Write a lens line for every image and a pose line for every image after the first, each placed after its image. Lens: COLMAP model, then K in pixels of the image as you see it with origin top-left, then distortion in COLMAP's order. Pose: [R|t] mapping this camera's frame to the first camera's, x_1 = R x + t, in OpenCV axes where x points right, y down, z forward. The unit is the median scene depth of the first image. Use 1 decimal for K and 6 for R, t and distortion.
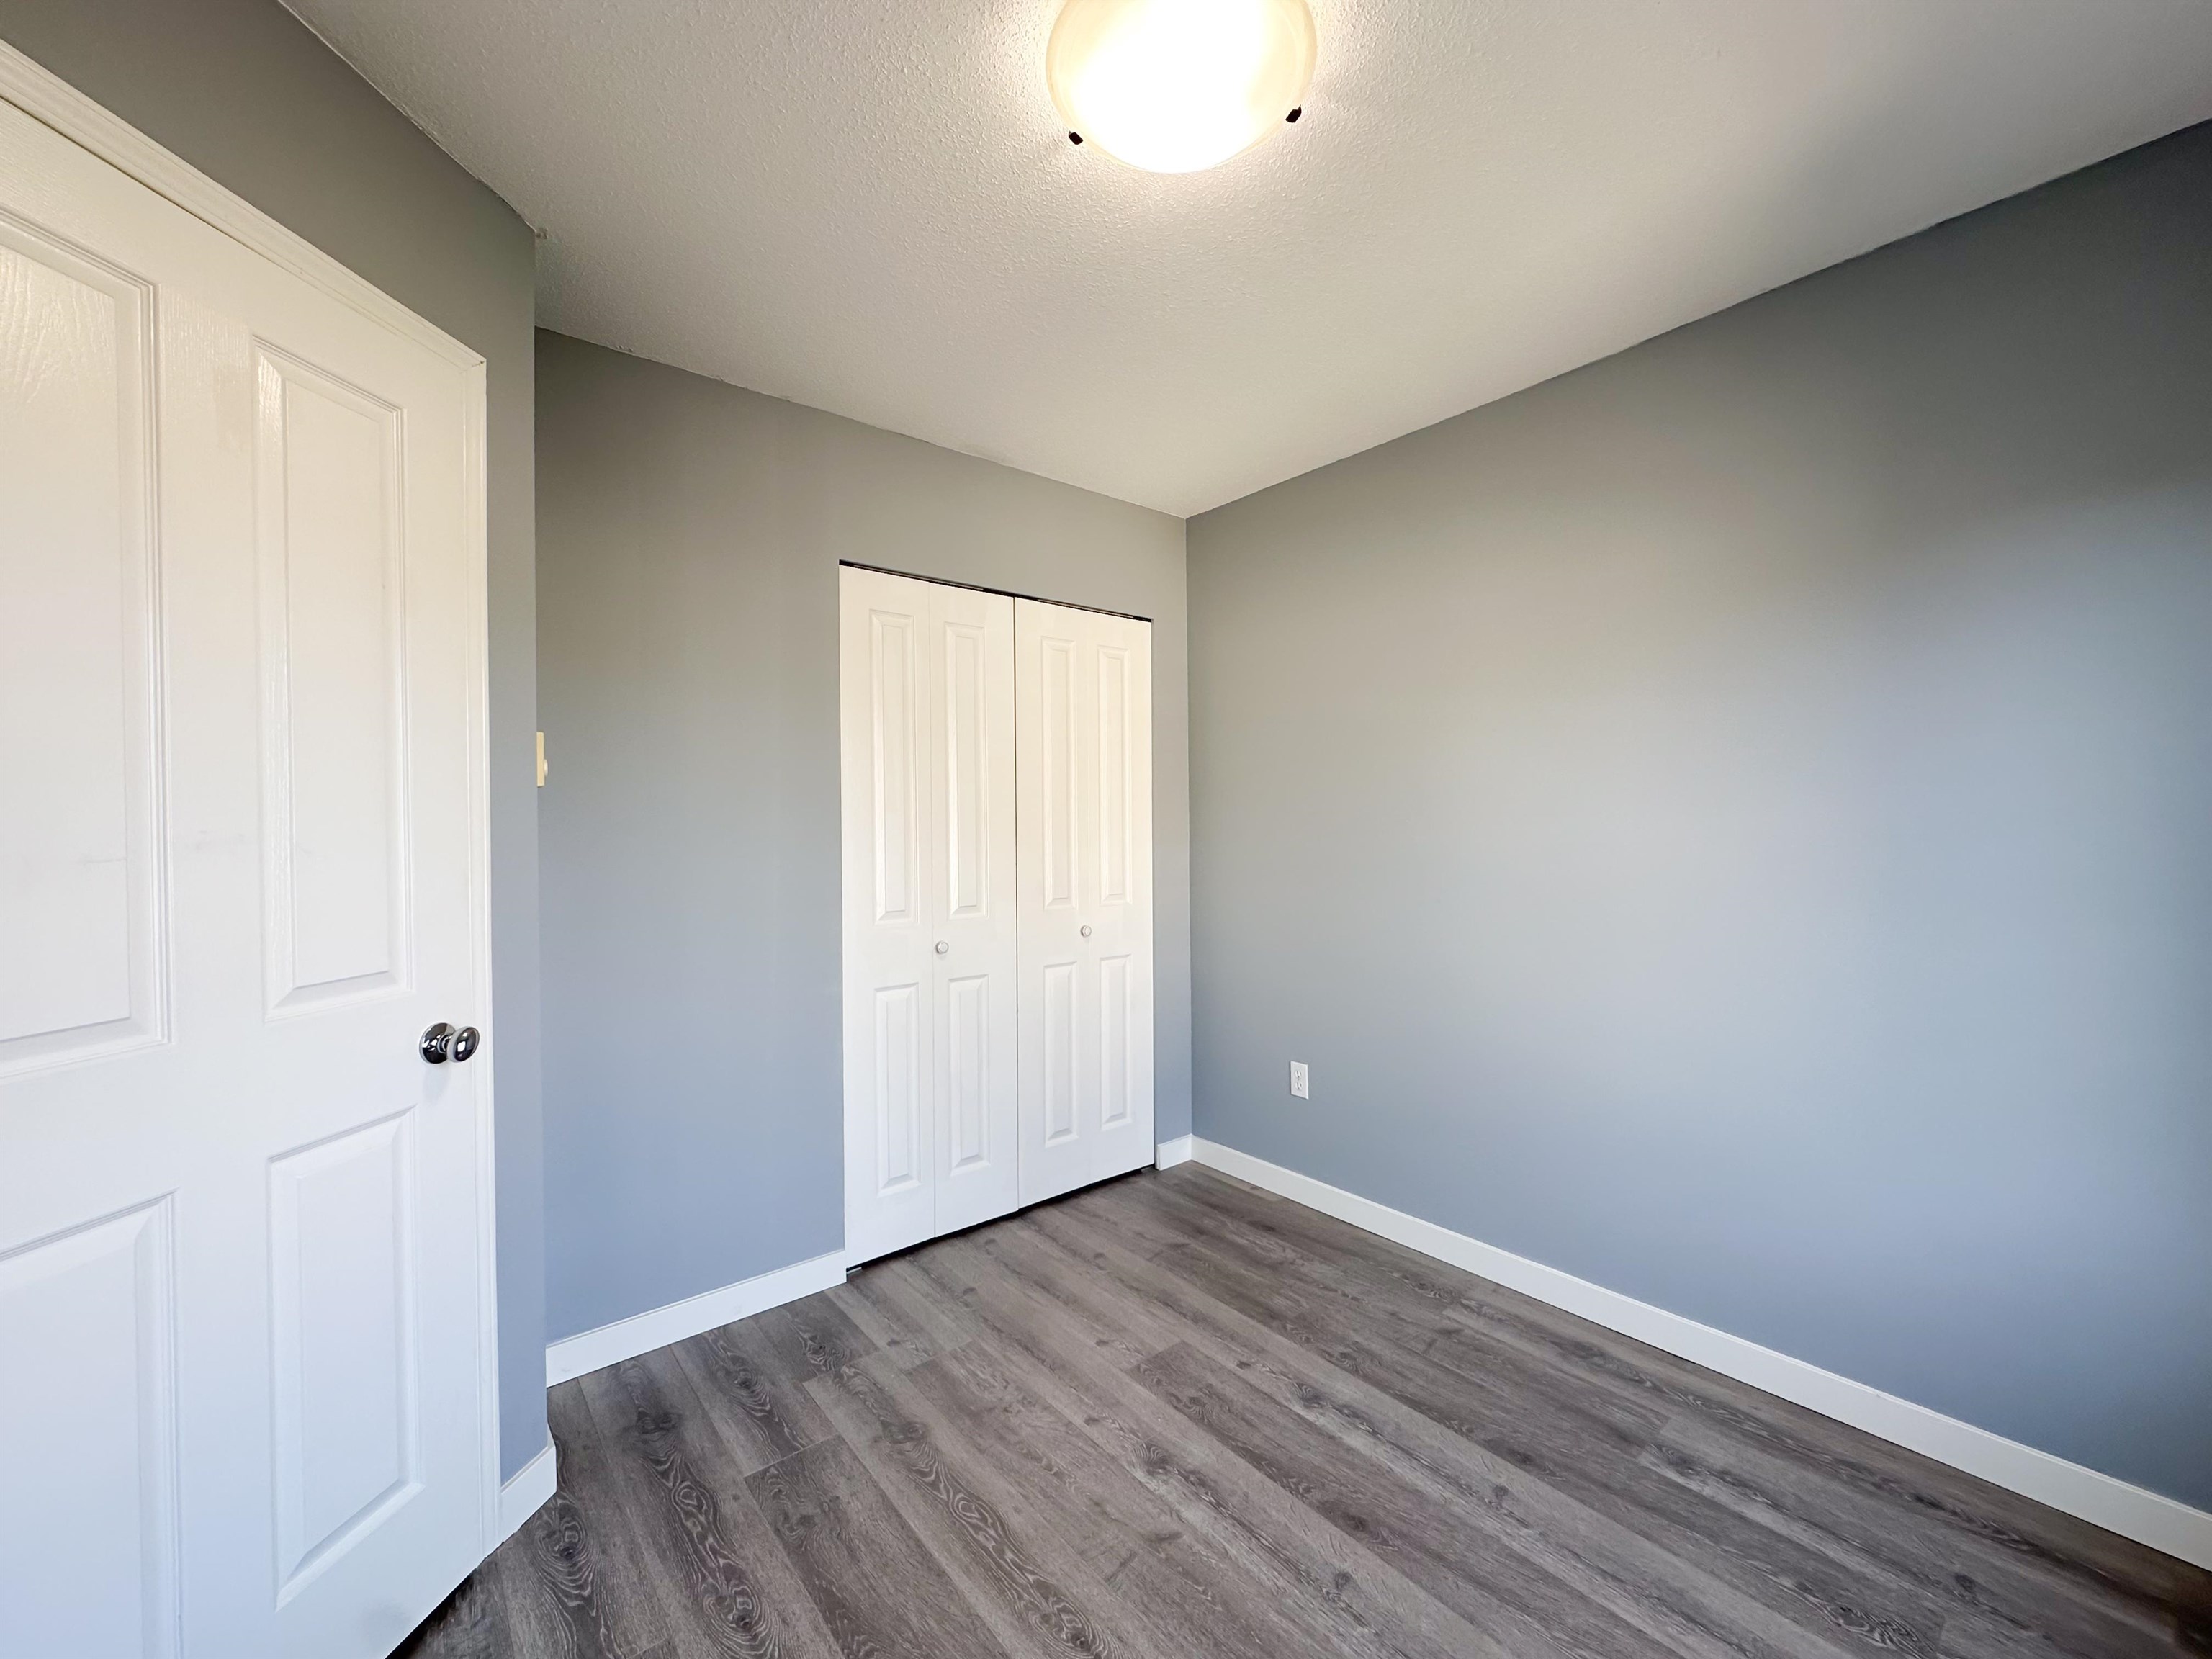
lens RADIAL K [[887.7, 0, 1111.8], [0, 887.7, 827.2], [0, 0, 1]] dist [0.002682, 0.000299]
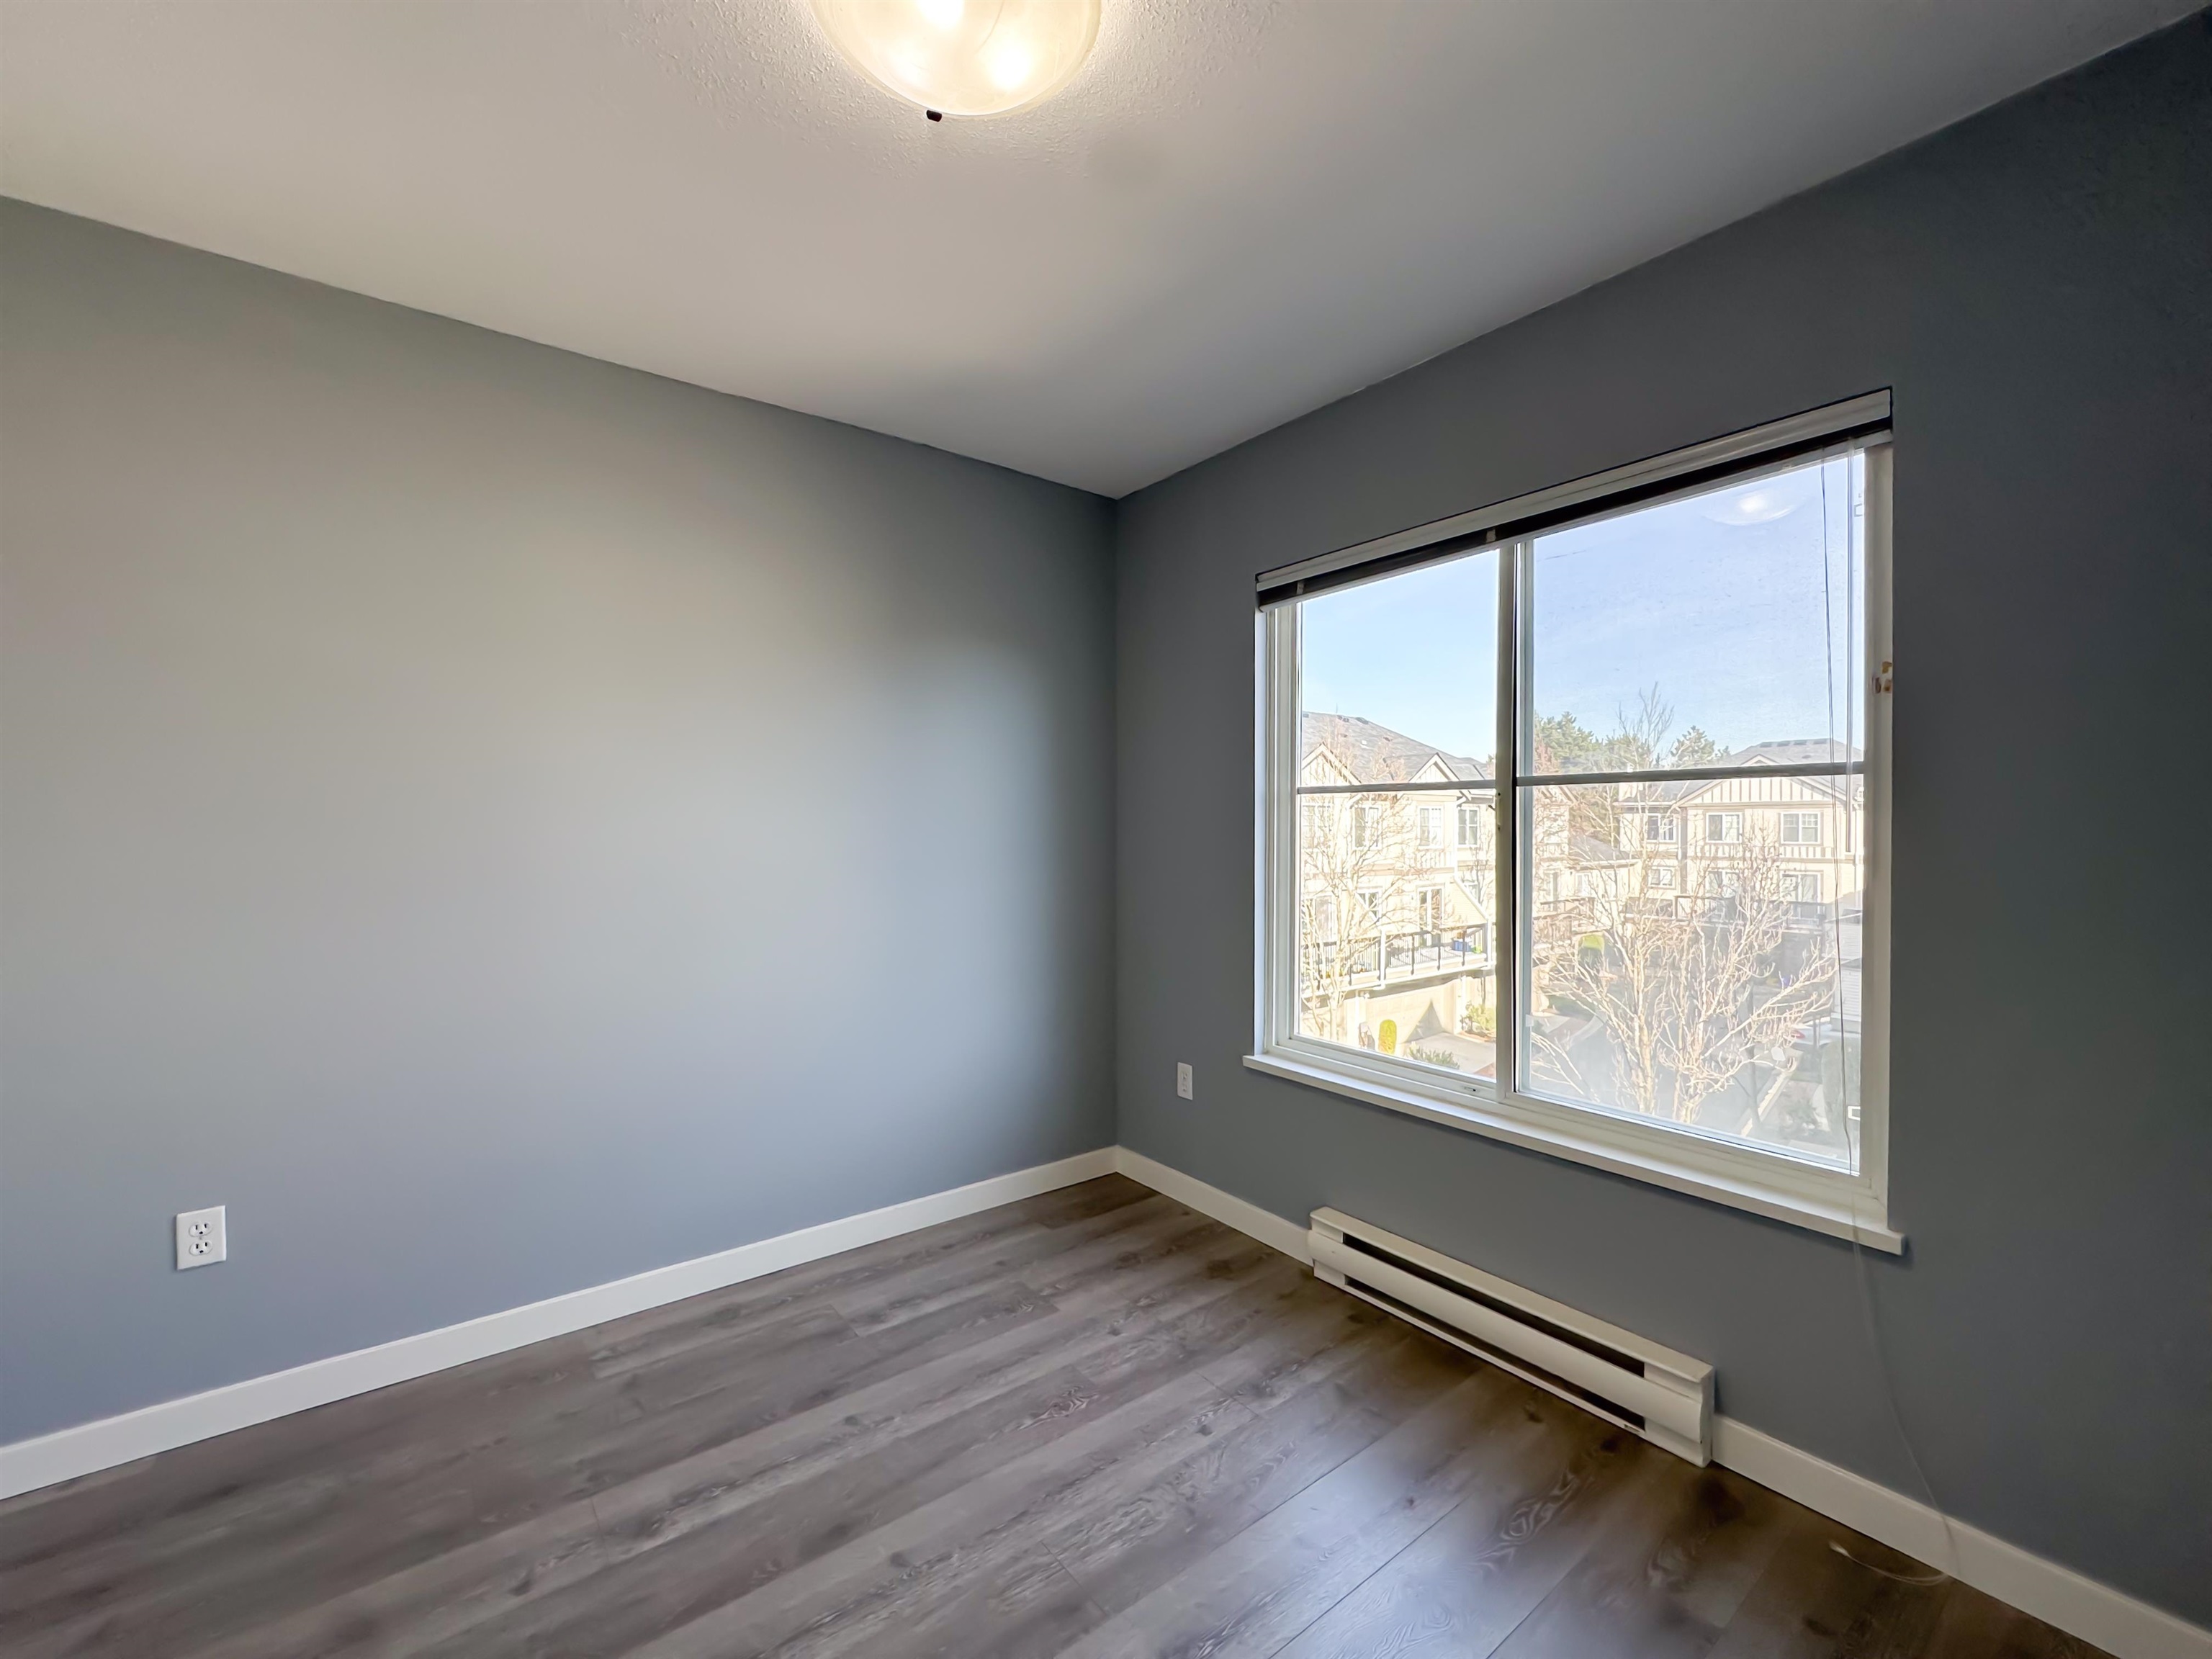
lens RADIAL K [[887.7, 0, 1095.6], [0, 887.7, 832.4], [0, 0, 1]] dist [0.002682, 0.000299]
pose [[0.050064, 0.005337, 0.998732, -0.614974], [-0.000517, 0.999986, -0.005318, 0.015871], [-0.998746, -0.000250, 0.050066, 0.594358]]
